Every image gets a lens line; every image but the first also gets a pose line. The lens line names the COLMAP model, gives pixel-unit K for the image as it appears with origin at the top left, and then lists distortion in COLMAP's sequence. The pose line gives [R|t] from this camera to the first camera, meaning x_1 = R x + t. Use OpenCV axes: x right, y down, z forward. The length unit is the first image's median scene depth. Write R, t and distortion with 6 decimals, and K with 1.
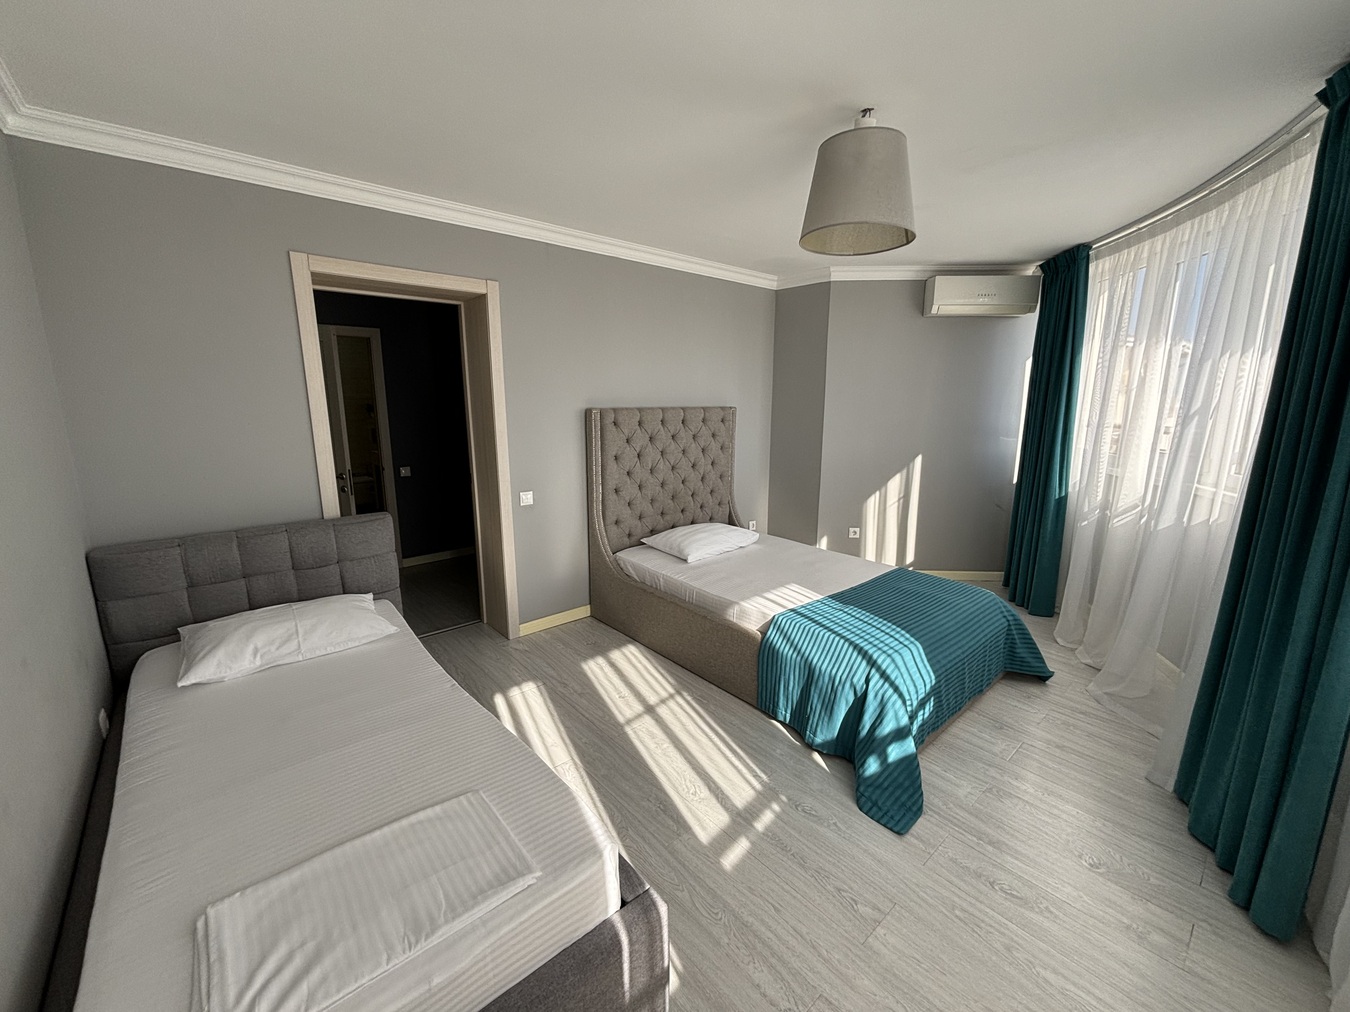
lens RADIAL K [[549.1, 0, 673.8], [0, 549.1, 505.0], [0, 0, 1]] dist [0.001199, 0.000215]
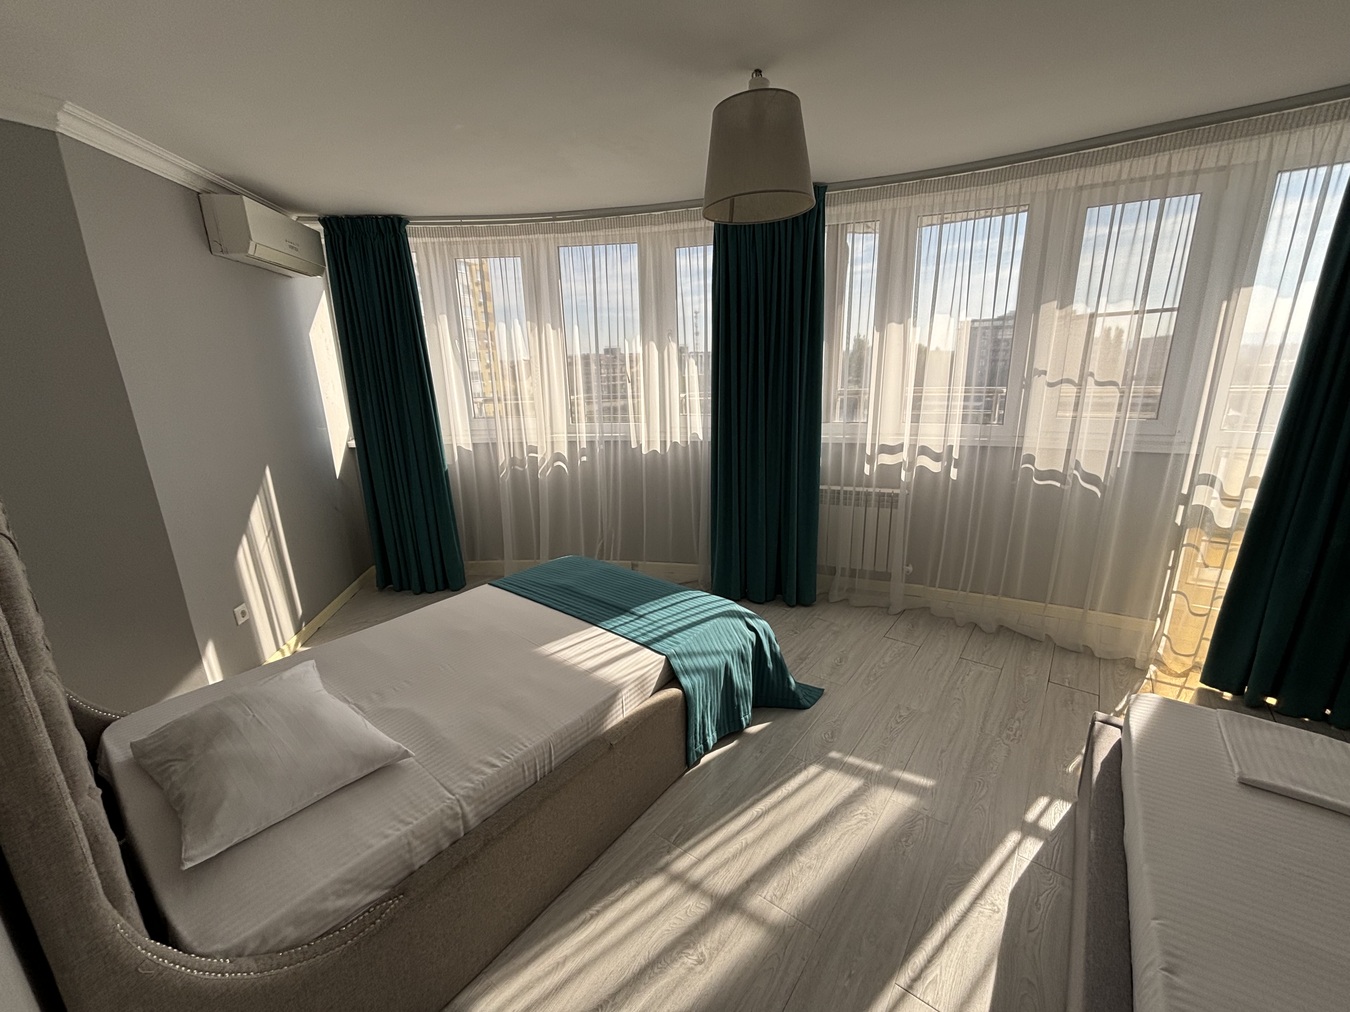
lens RADIAL K [[549.1, 0, 673.8], [0, 549.1, 505.0], [0, 0, 1]] dist [0.001199, 0.000215]
pose [[-0.198732, -0.245118, 0.948906, -0.450976], [0.218405, 0.932794, 0.286697, -0.195878], [-0.955408, 0.264221, -0.131841, 0.924328]]
